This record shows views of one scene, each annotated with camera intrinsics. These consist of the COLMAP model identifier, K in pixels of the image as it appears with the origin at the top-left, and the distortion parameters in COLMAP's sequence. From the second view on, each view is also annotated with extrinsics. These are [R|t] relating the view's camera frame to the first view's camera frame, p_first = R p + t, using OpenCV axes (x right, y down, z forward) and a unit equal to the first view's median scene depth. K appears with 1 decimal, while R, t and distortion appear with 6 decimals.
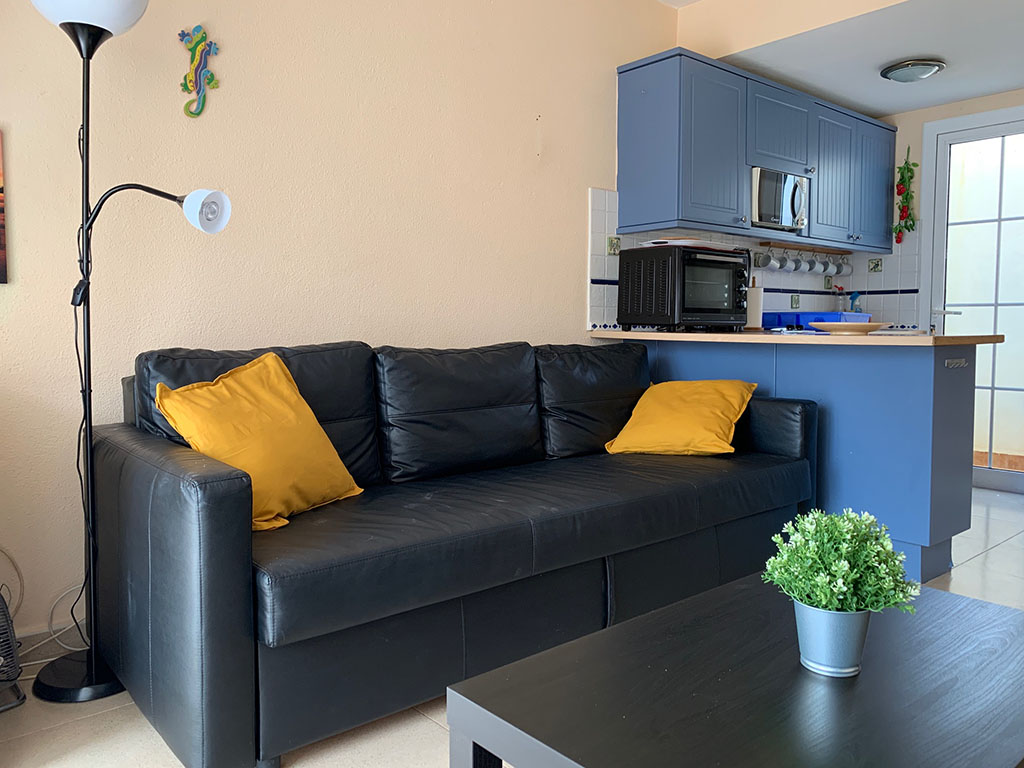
lens RADIAL K [[784.2, 0, 512.0], [0, 784.2, 384.0], [0, 0, 1]] dist [-0.000505, -0.003064]
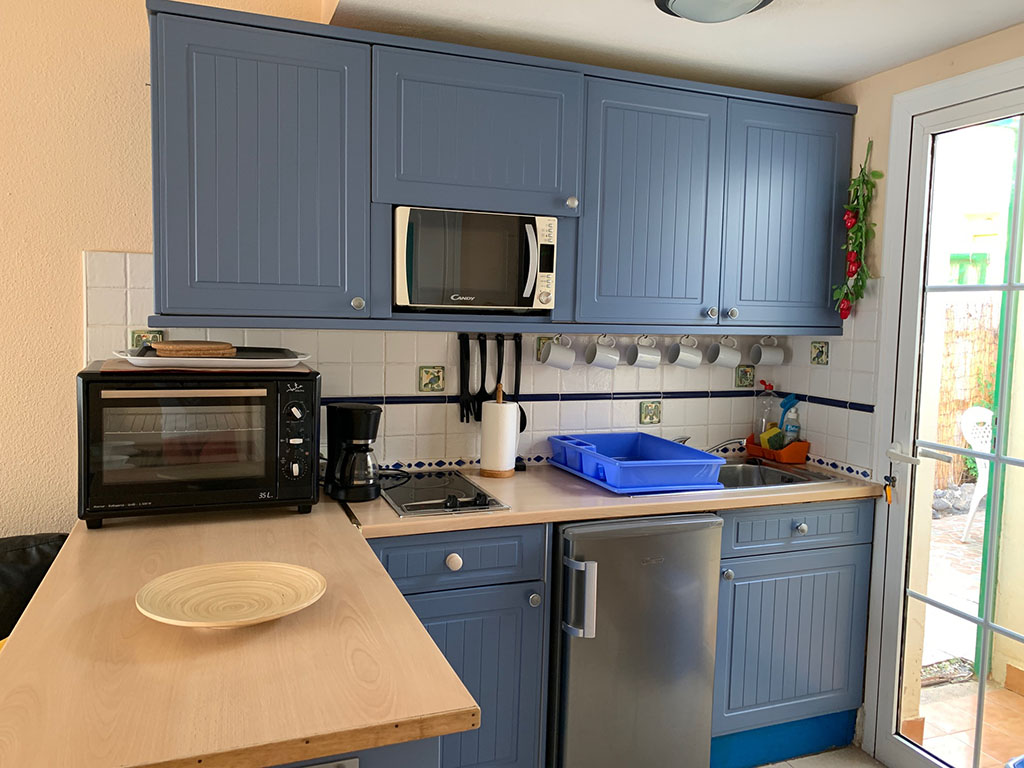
lens RADIAL K [[778.7, 0, 520.7], [0, 778.7, 377.0], [0, 0, 1]] dist [0.024213, -0.050770]
pose [[0.940277, 0.048832, -0.336891, 0.472333], [-0.047663, 0.998794, 0.011743, -0.136140], [0.337058, 0.005016, 0.941471, 0.416168]]
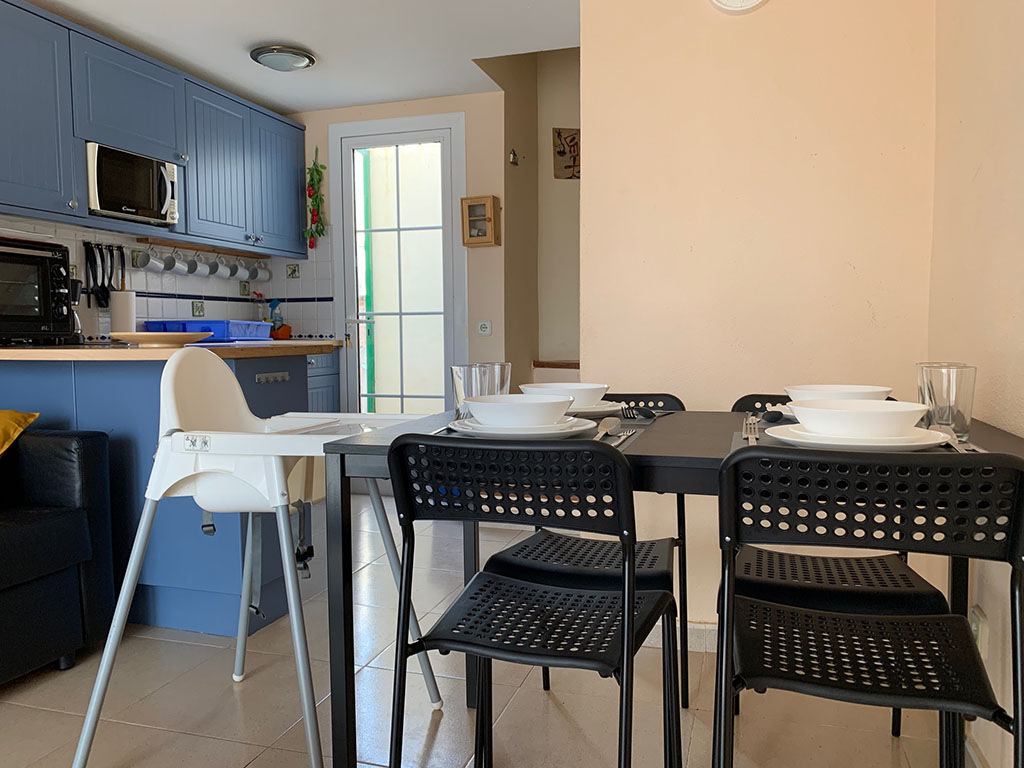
lens RADIAL K [[784.2, 0, 512.0], [0, 784.2, 384.0], [0, 0, 1]] dist [-0.000505, -0.003064]
pose [[0.854127, -0.039620, 0.518553, 0.204966], [0.045891, 0.998946, 0.000736, -0.005494], [-0.518036, 0.023169, 0.855045, 0.069227]]
